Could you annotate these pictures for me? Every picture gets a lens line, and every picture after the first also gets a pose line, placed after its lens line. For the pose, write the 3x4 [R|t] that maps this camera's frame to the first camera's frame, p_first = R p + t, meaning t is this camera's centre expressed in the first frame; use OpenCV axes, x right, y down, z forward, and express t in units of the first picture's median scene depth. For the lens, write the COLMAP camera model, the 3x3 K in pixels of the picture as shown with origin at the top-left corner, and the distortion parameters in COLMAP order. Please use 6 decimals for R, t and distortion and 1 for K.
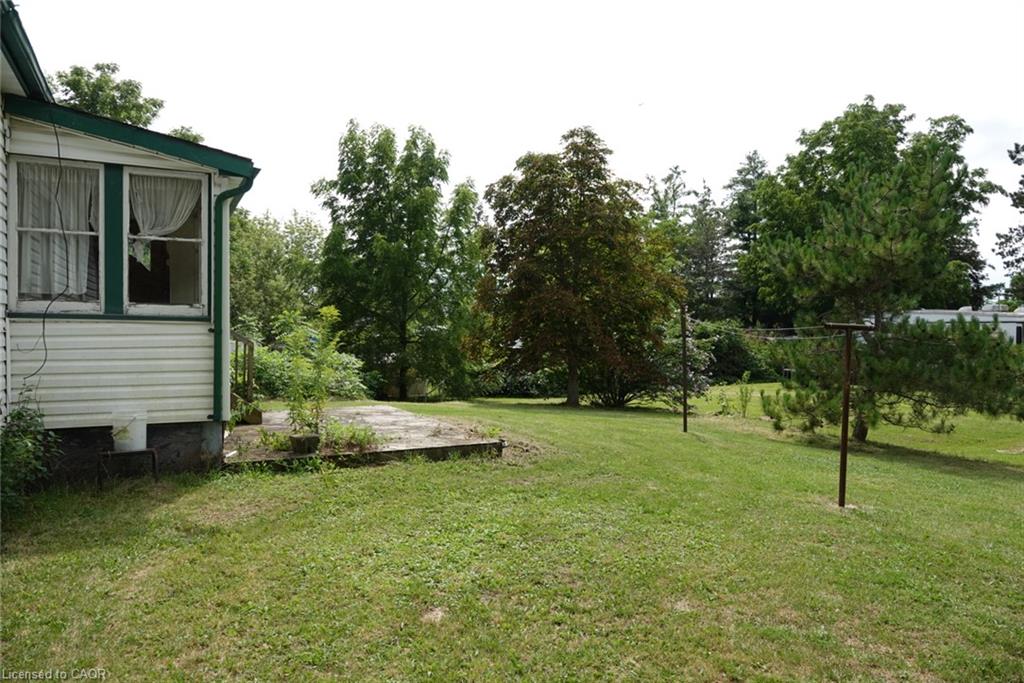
lens RADIAL K [[712.2, 0, 515.7], [0, 712.2, 338.5], [0, 0, 1]] dist [0.001422, 0.002643]
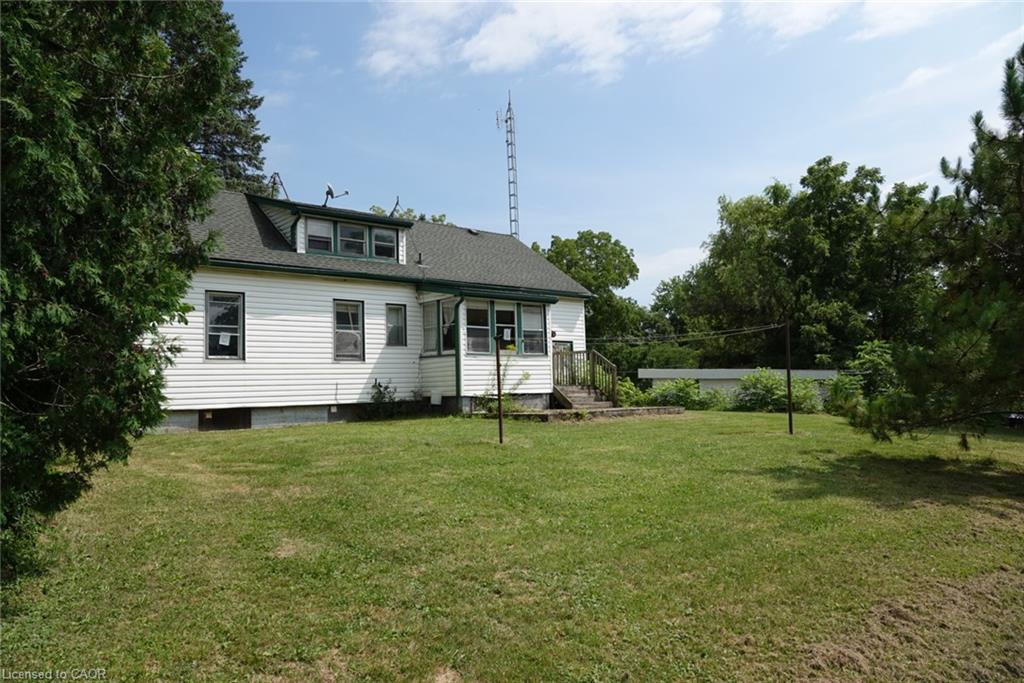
lens RADIAL K [[712.2, 0, 515.7], [0, 712.2, 338.5], [0, 0, 1]] dist [0.001422, 0.002643]
pose [[0.320706, -0.088165, -0.943066, 0.904793], [0.022081, 0.996084, -0.085613, 0.061294], [0.946921, 0.006633, 0.321397, 0.177482]]
